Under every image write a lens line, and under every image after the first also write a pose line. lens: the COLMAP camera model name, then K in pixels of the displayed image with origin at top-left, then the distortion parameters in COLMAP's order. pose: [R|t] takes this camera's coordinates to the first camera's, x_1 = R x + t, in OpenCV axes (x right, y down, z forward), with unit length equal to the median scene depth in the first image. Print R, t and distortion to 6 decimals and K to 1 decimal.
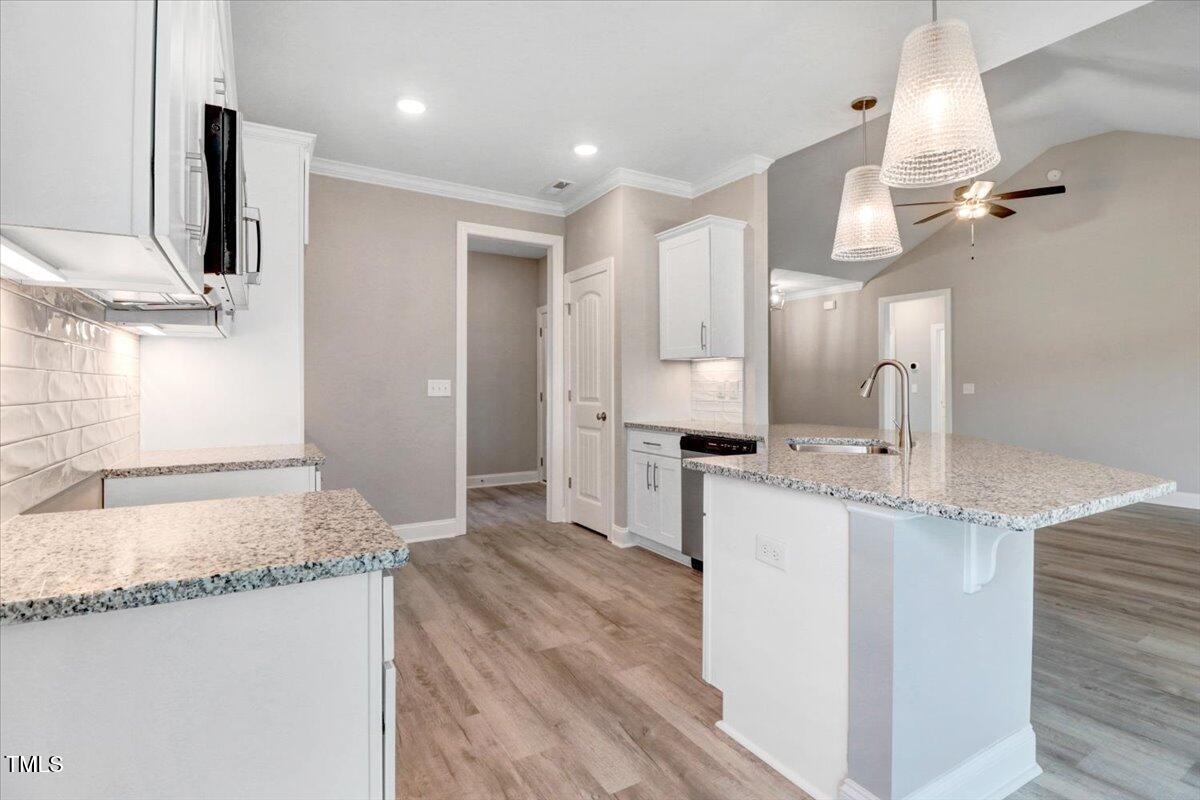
lens RADIAL K [[570.1, 0, 602.5], [0, 570.1, 385.9], [0, 0, 1]] dist [-0.001373, -0.000438]
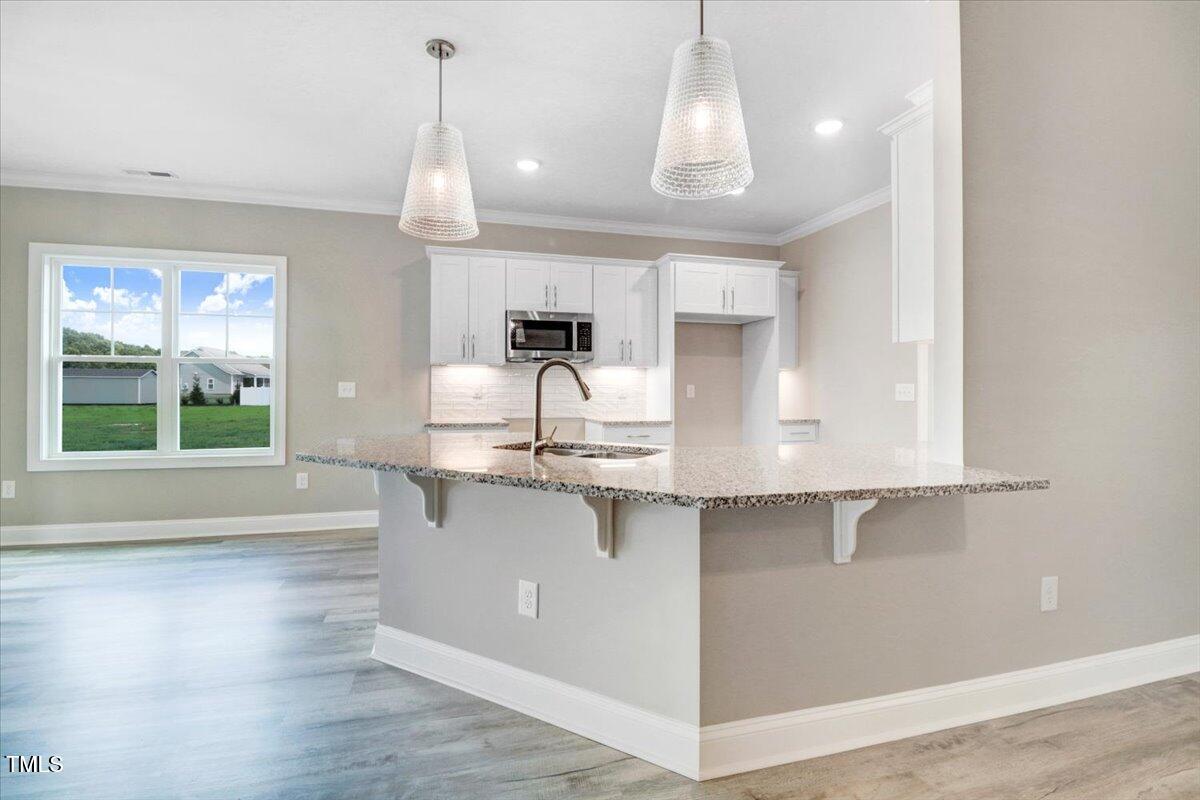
lens RADIAL K [[570.1, 0, 602.5], [0, 570.1, 385.9], [0, 0, 1]] dist [-0.001373, -0.000438]
pose [[-0.260204, -0.004561, -0.965543, 0.819272], [-0.001369, 0.999990, -0.004354, -0.002203], [0.965553, 0.000189, -0.260208, 0.789464]]
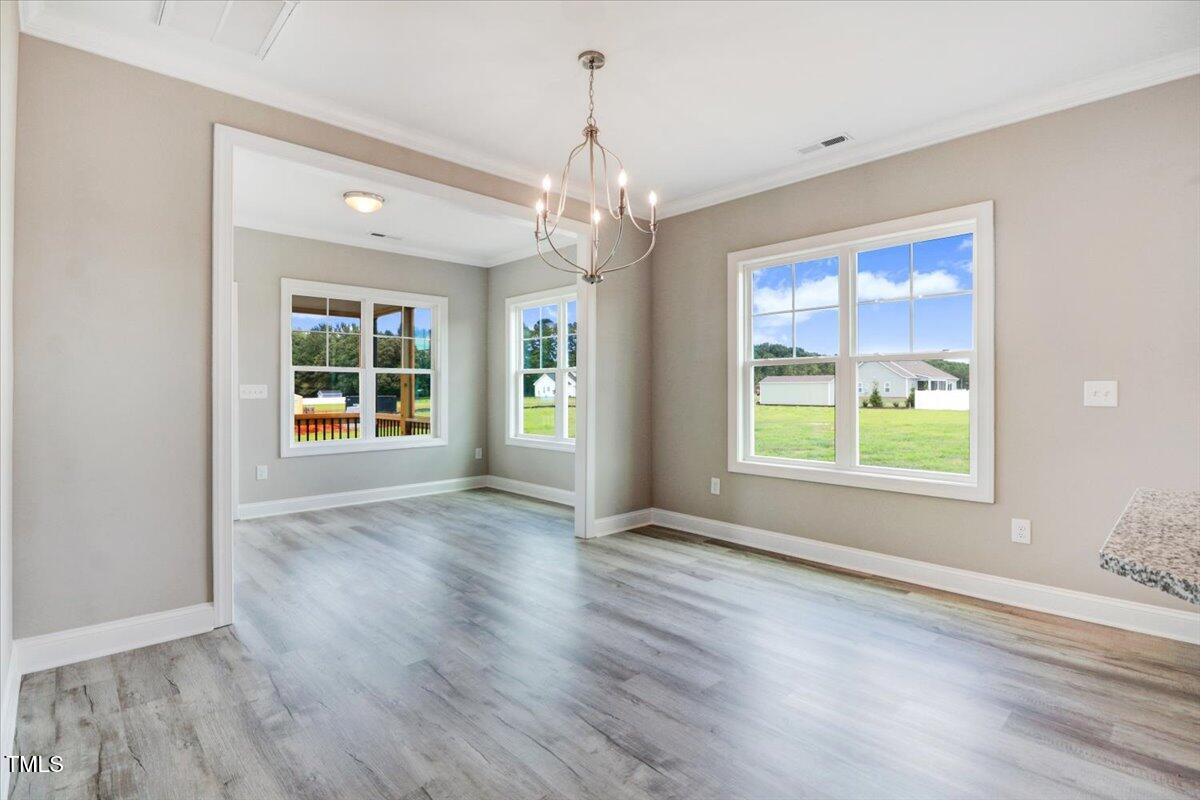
lens RADIAL K [[575.5, 0, 571.5], [0, 575.5, 388.1], [0, 0, 1]] dist [-0.022422, -0.000840]
pose [[-0.980007, 0.000826, -0.198963, 0.614055], [0.002256, 0.999973, -0.006962, -0.002432], [0.198951, -0.007272, -0.979982, 0.539295]]
